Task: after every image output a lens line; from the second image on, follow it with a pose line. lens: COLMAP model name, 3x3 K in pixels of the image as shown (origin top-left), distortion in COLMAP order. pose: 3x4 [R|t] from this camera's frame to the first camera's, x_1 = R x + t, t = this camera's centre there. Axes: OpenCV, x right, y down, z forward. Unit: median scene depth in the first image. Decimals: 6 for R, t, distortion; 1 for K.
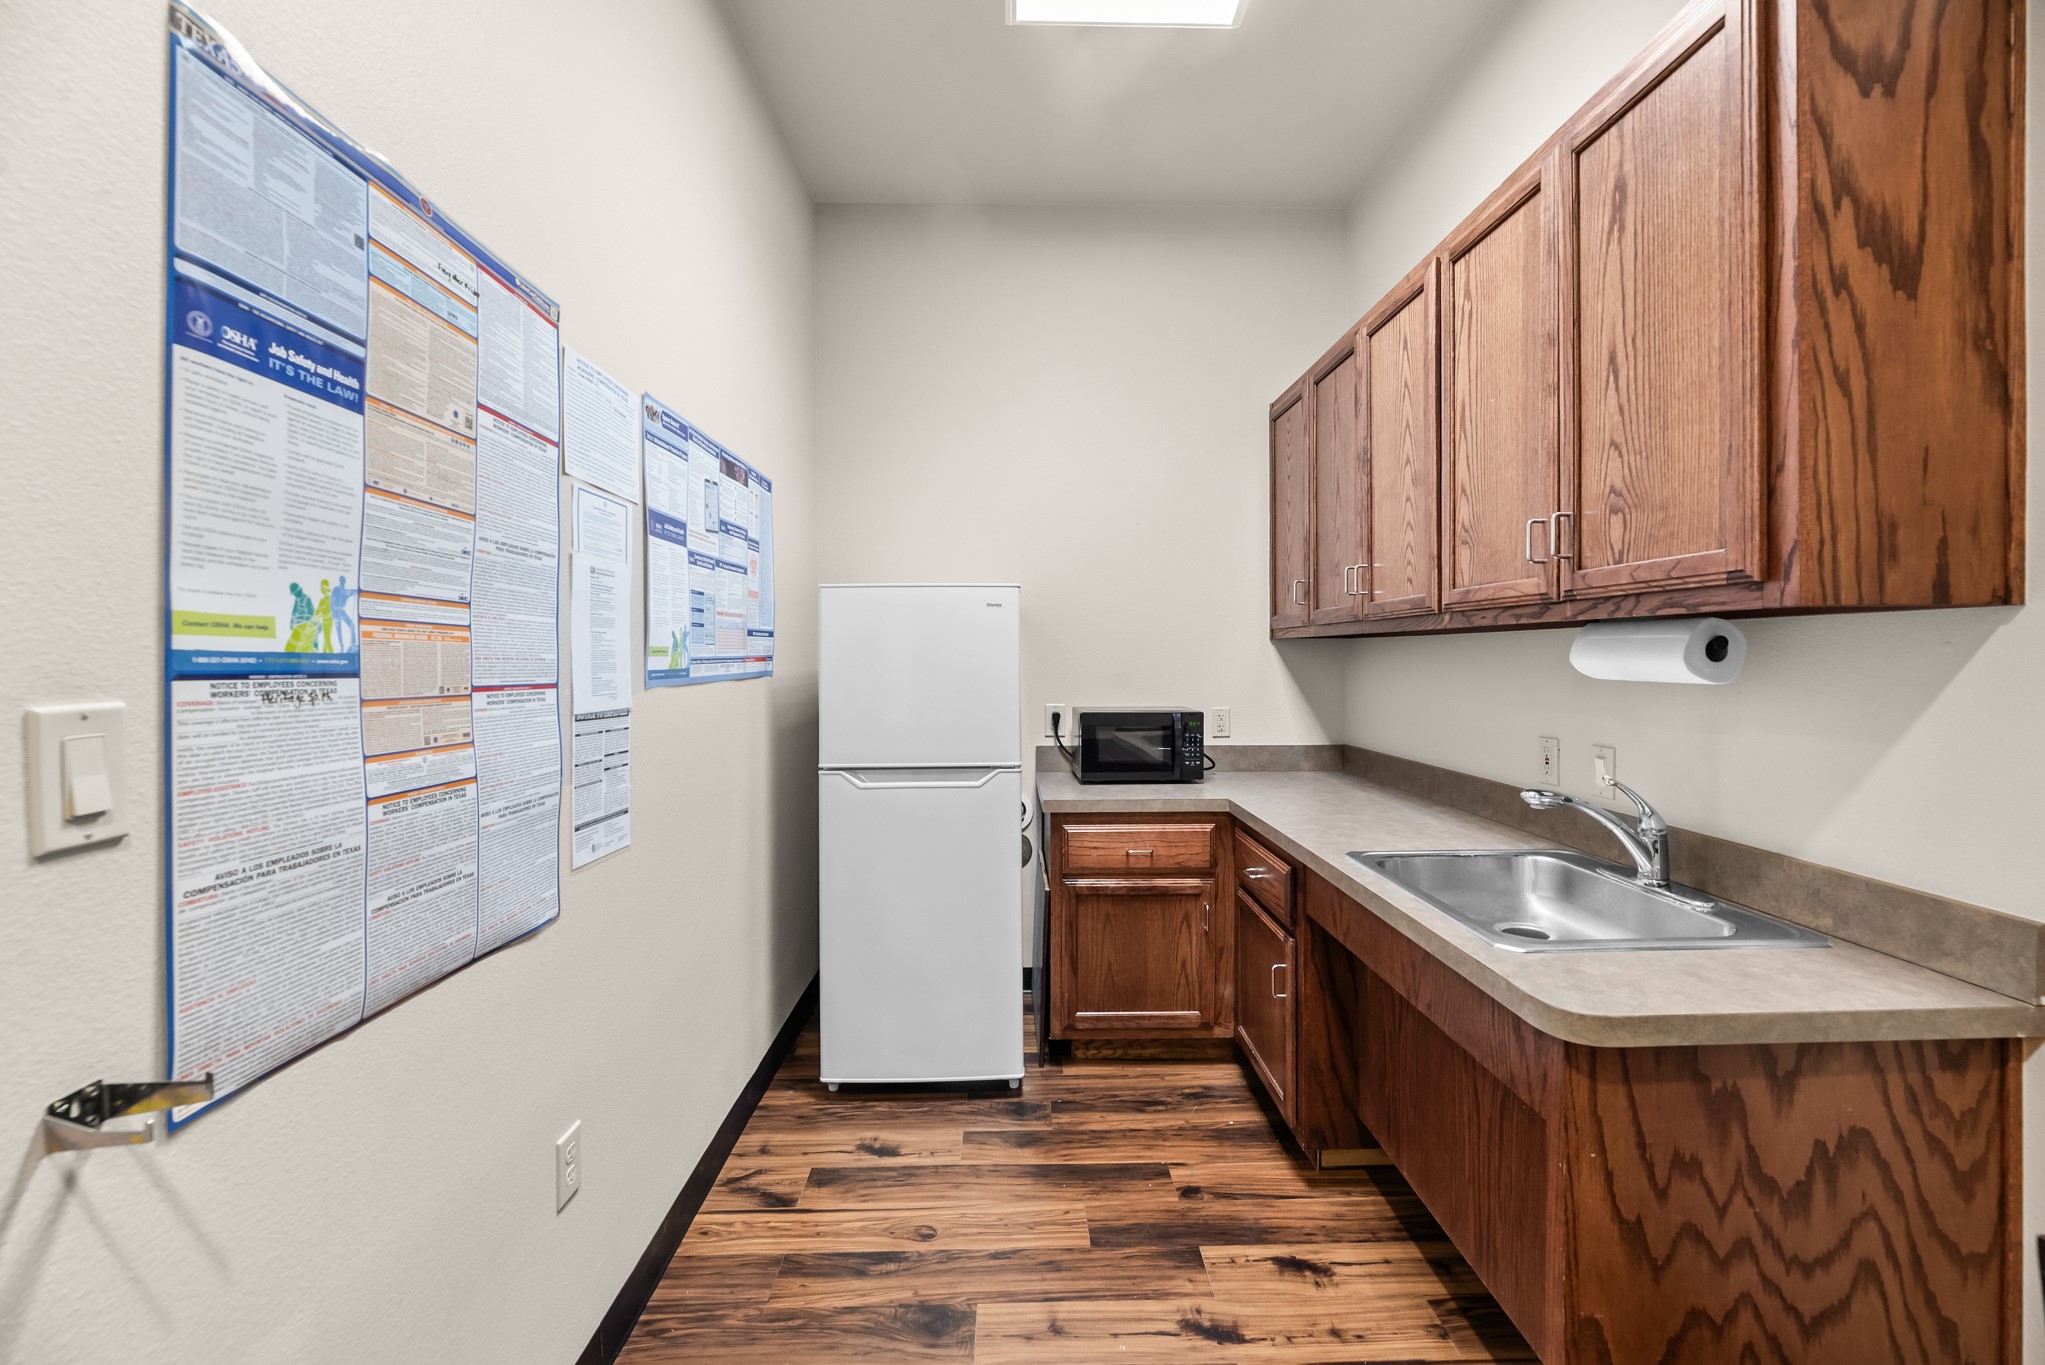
lens RADIAL K [[832.3, 0, 1030.9], [0, 832.3, 662.8], [0, 0, 1]] dist [-0.003664, -0.000355]
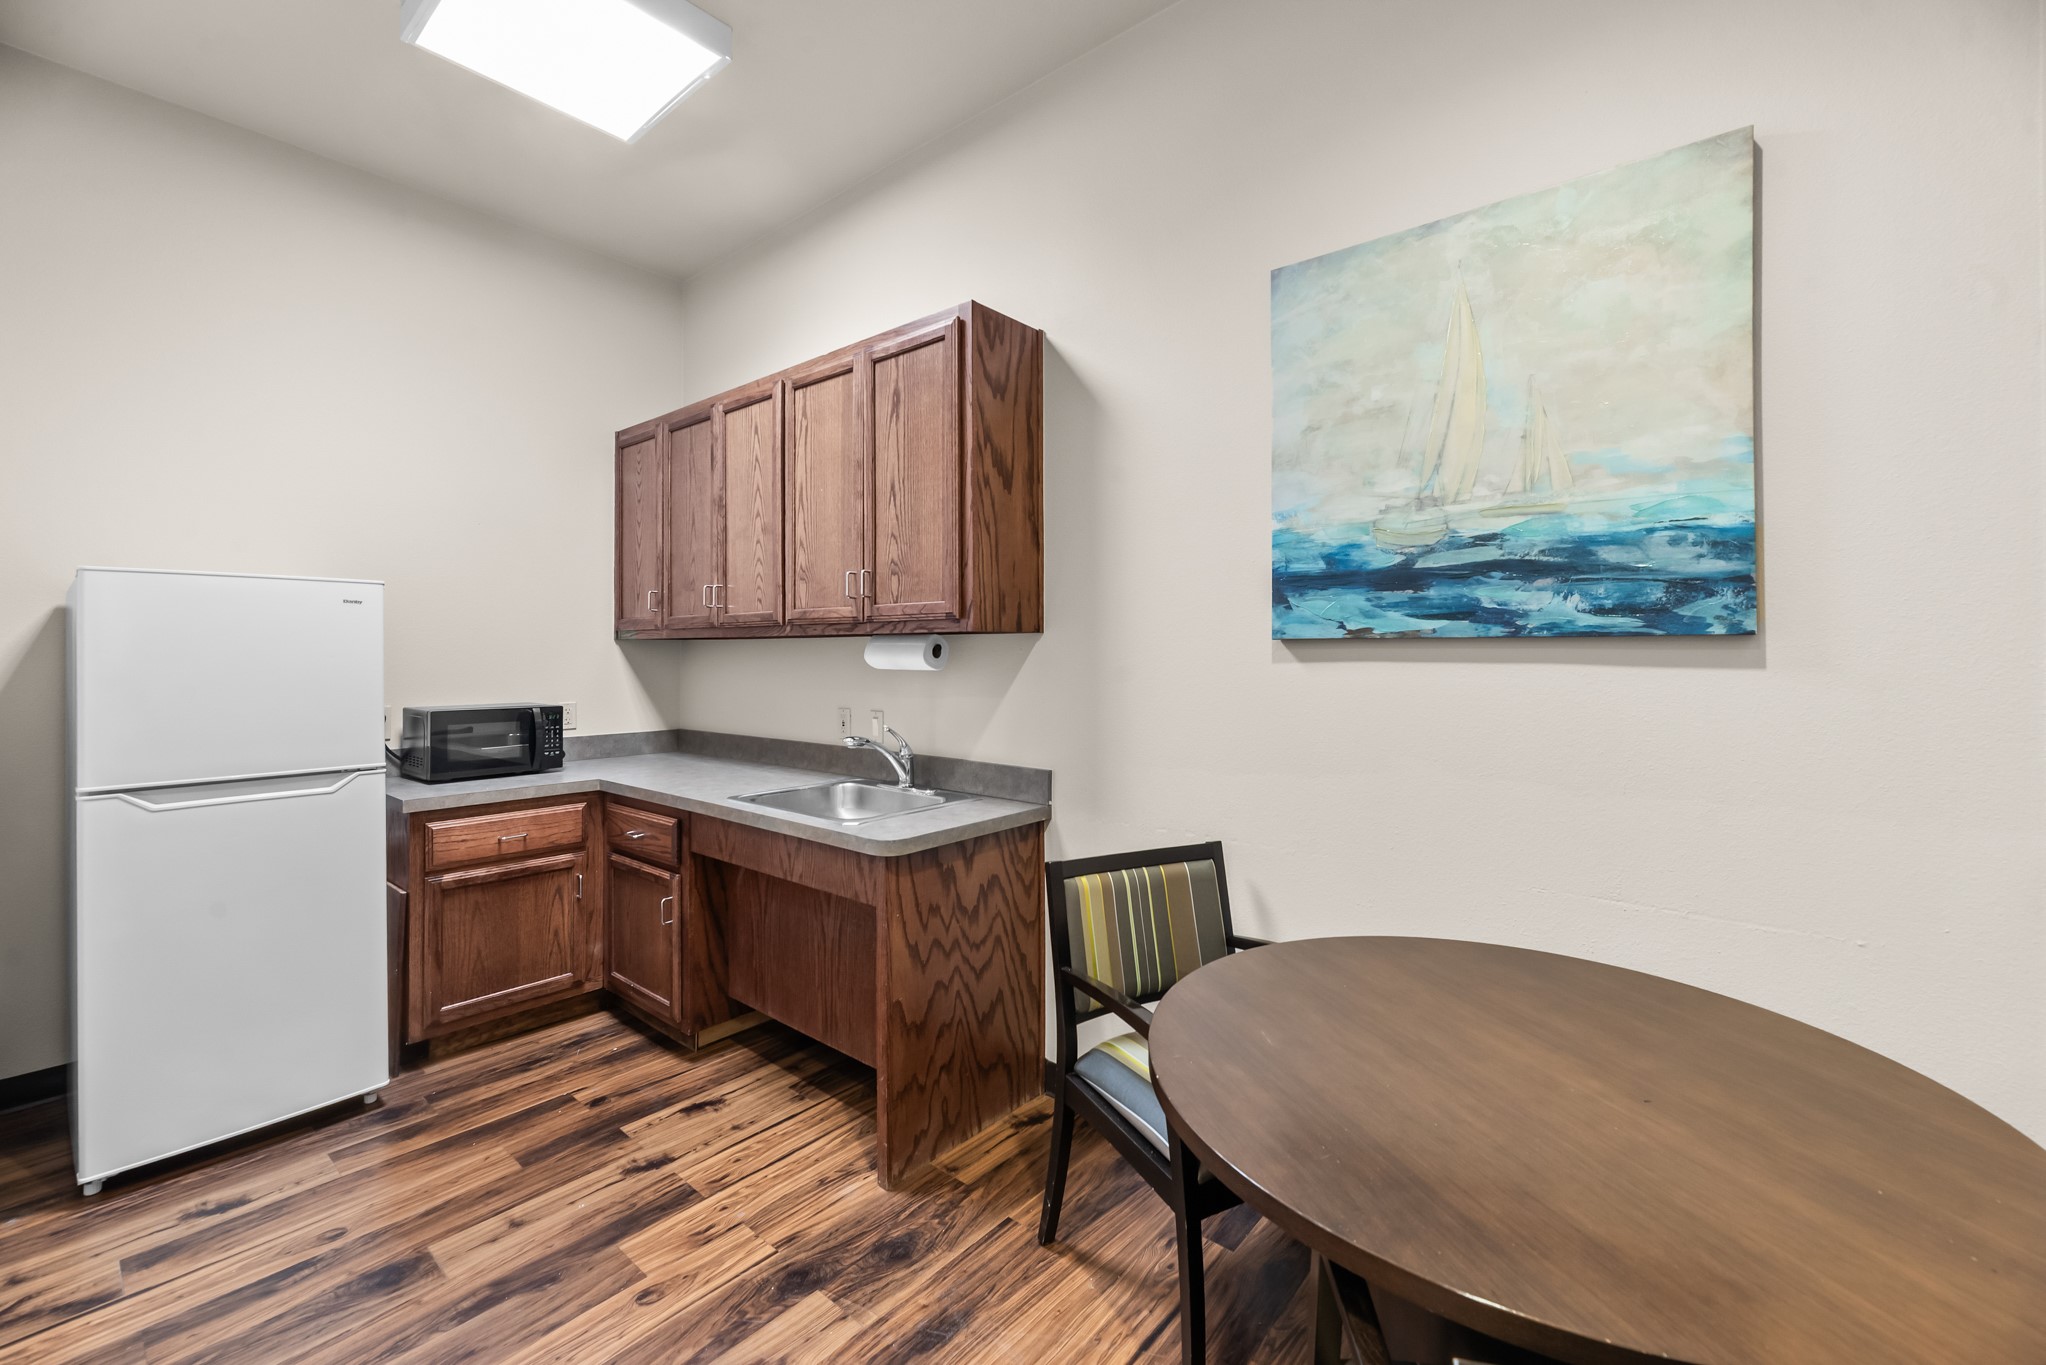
lens RADIAL K [[832.7, 0, 1033.6], [0, 832.7, 651.6], [0, 0, 1]] dist [-0.003664, -0.000355]
pose [[0.659245, 0.003589, 0.751919, -0.351194], [0.004832, 0.999948, -0.009010, 0.001581], [-0.751912, 0.009573, 0.659194, -0.317779]]
